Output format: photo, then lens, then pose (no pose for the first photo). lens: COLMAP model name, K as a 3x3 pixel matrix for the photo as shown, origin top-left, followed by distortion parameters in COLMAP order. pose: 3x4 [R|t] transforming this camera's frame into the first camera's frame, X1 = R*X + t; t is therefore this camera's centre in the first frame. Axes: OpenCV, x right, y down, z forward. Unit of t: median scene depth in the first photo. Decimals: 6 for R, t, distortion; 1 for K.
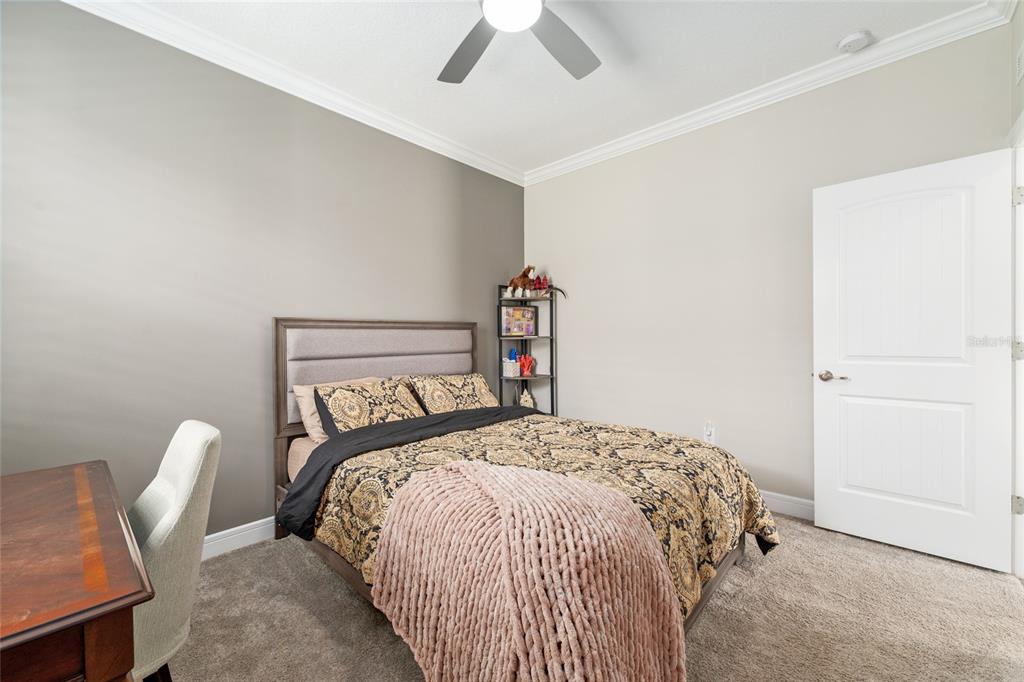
lens RADIAL K [[403.5, 0, 515.6], [0, 403.5, 340.5], [0, 0, 1]] dist [-0.000012, -0.000498]
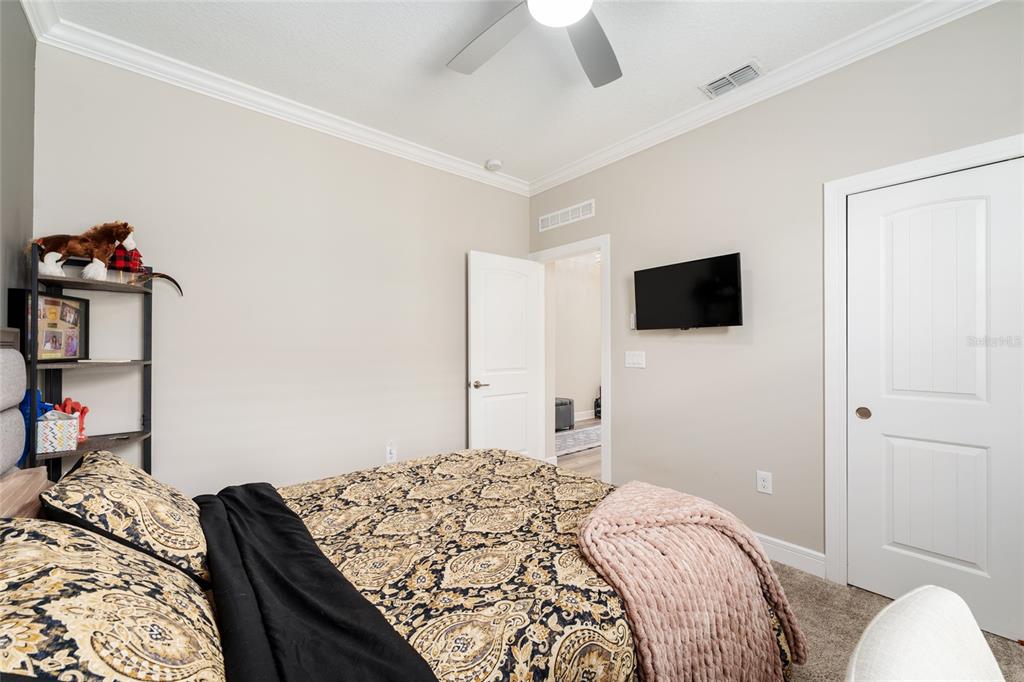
lens RADIAL K [[403.5, 0, 514.5], [0, 403.5, 343.4], [0, 0, 1]] dist [-0.000012, -0.000498]
pose [[0.140319, 0.016794, 0.989964, -0.456828], [0.006405, 0.999820, -0.017869, -0.022479], [-0.990086, 0.008848, 0.140186, 0.494909]]
